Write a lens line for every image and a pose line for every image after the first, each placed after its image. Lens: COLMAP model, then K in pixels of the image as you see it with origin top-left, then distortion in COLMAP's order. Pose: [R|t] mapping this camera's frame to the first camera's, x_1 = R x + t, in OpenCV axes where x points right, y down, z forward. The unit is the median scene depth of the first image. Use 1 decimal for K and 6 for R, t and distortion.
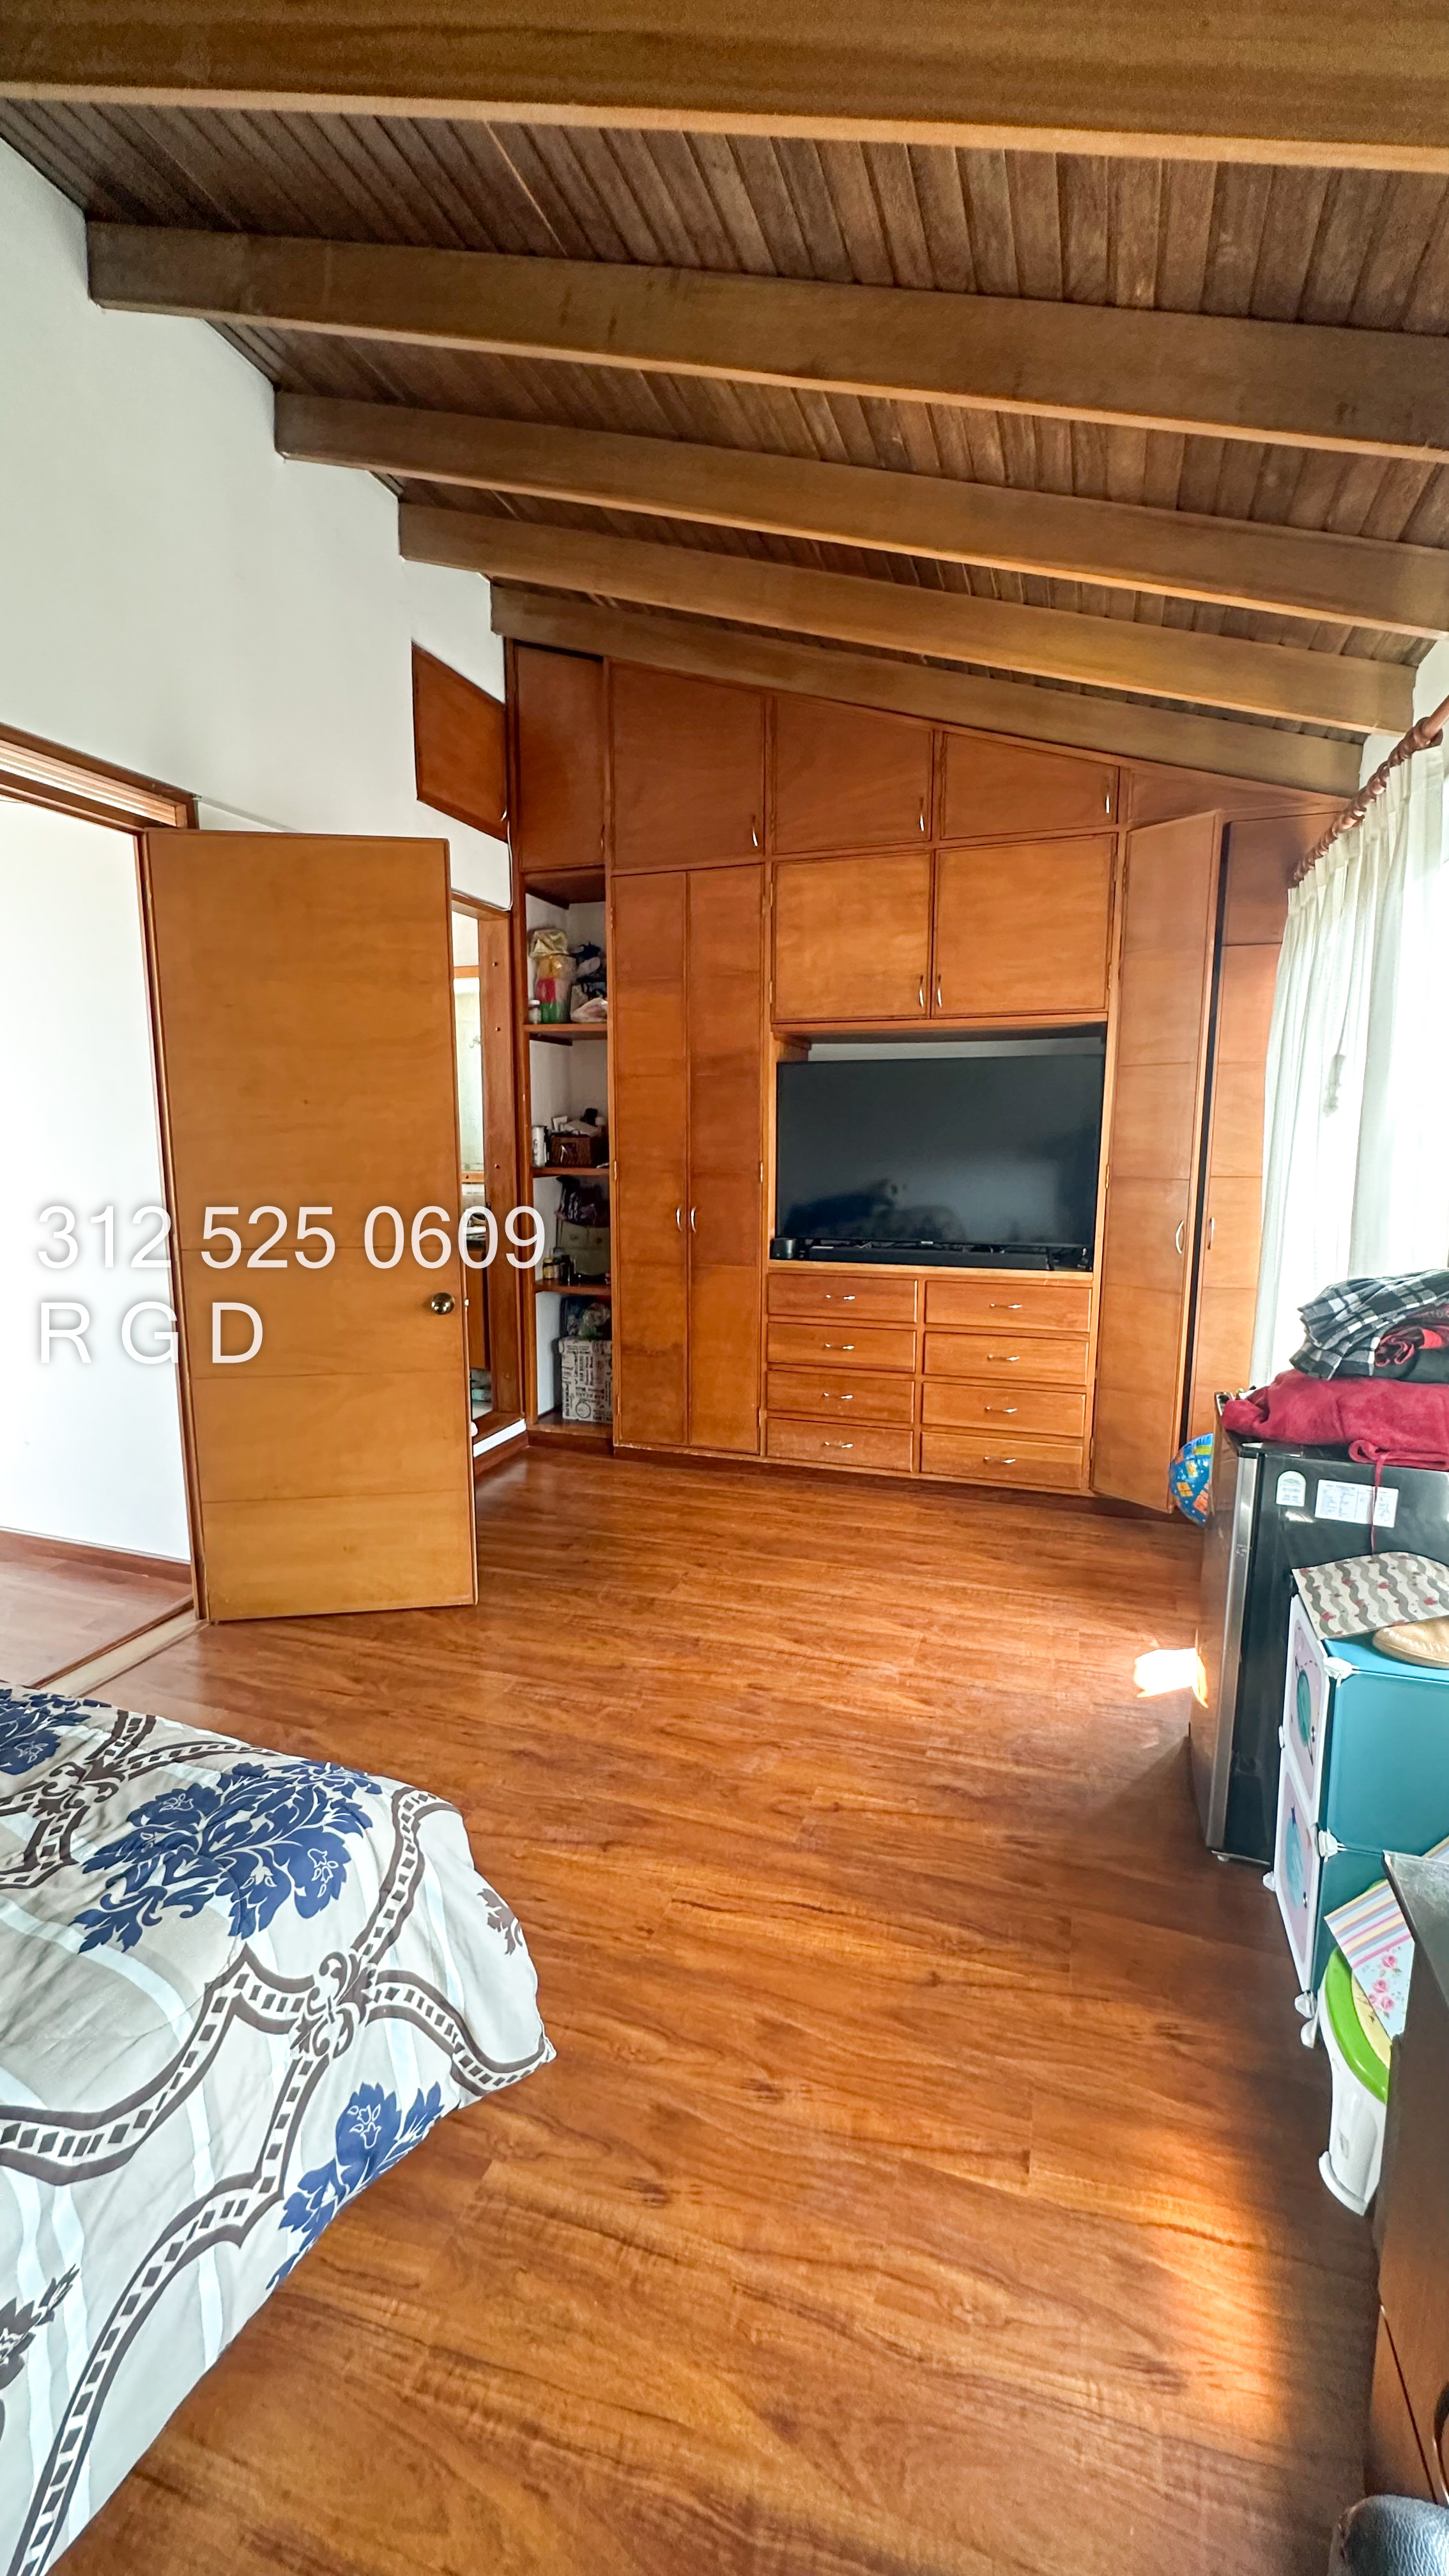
lens RADIAL K [[1022.1, 0, 728.4], [0, 1022.1, 1278.6], [0, 0, 1]] dist [-0.001644, -0.001168]
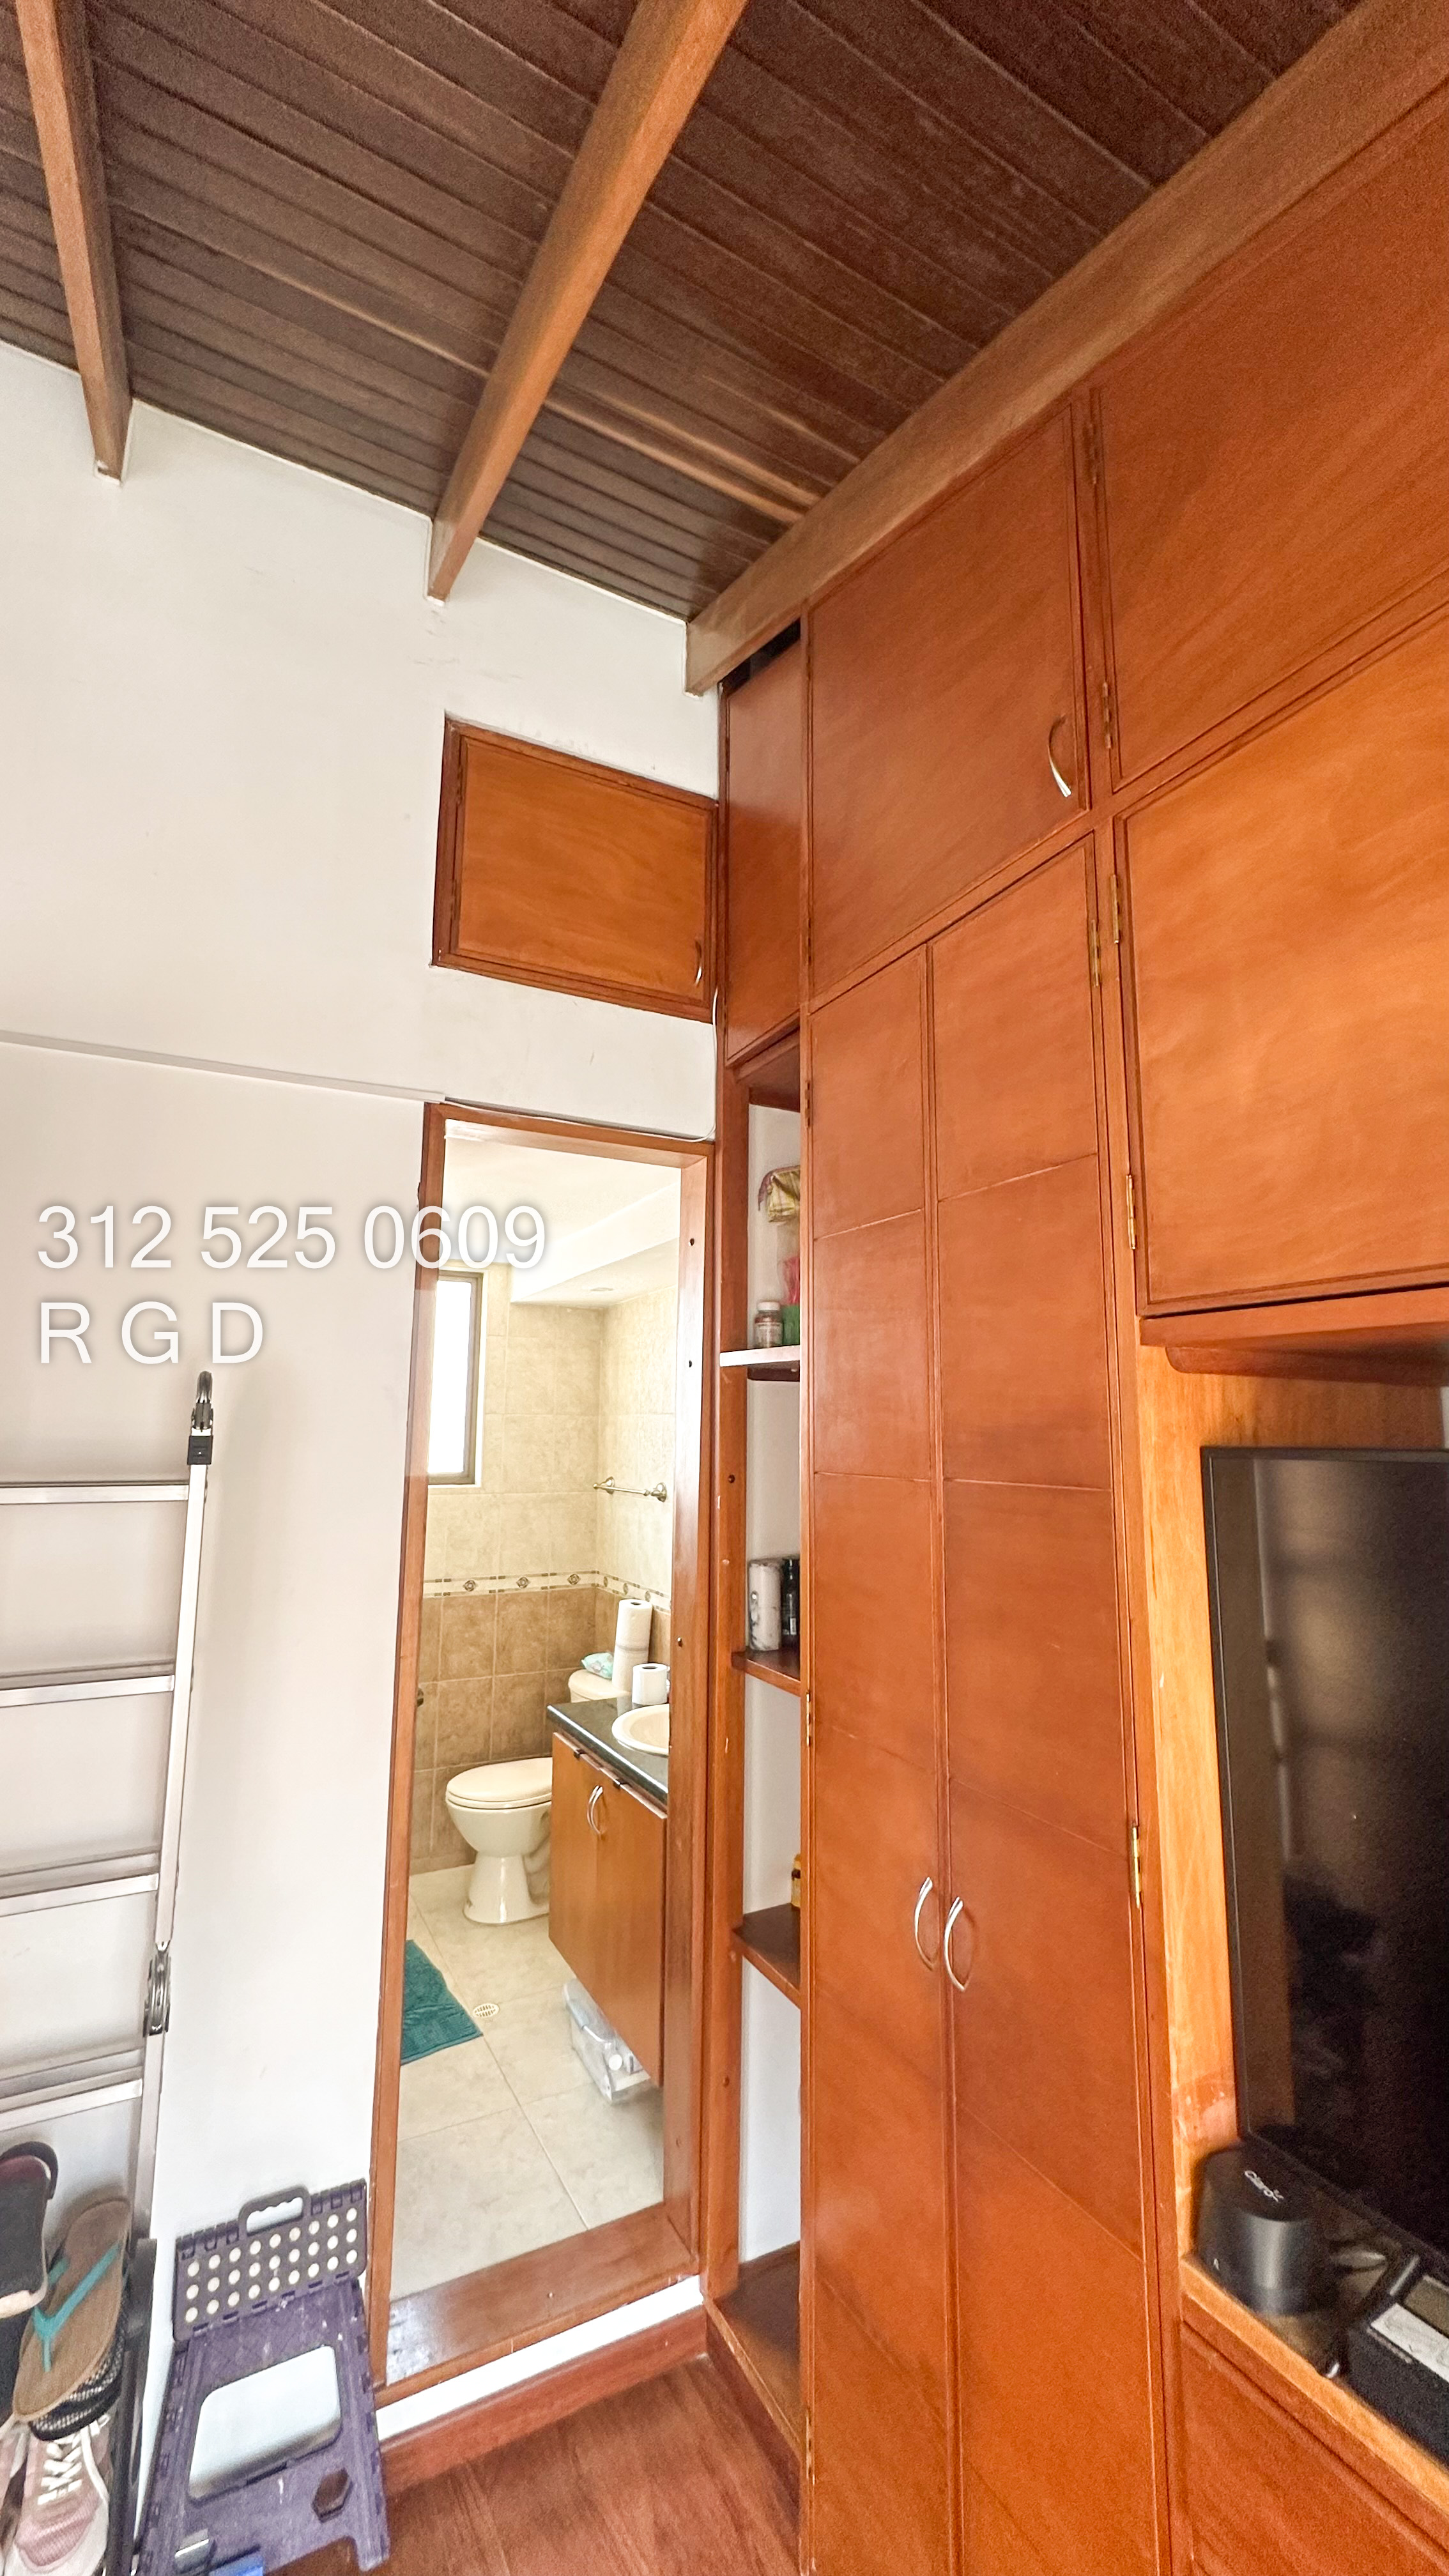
lens RADIAL K [[1022.1, 0, 730.3], [0, 1022.1, 1282.8], [0, 0, 1]] dist [-0.001644, -0.001168]
pose [[0.736610, -0.093134, -0.669874, 0.147736], [-0.103728, 0.963196, -0.247978, -0.176068], [0.668316, 0.252148, 0.699840, 0.717879]]
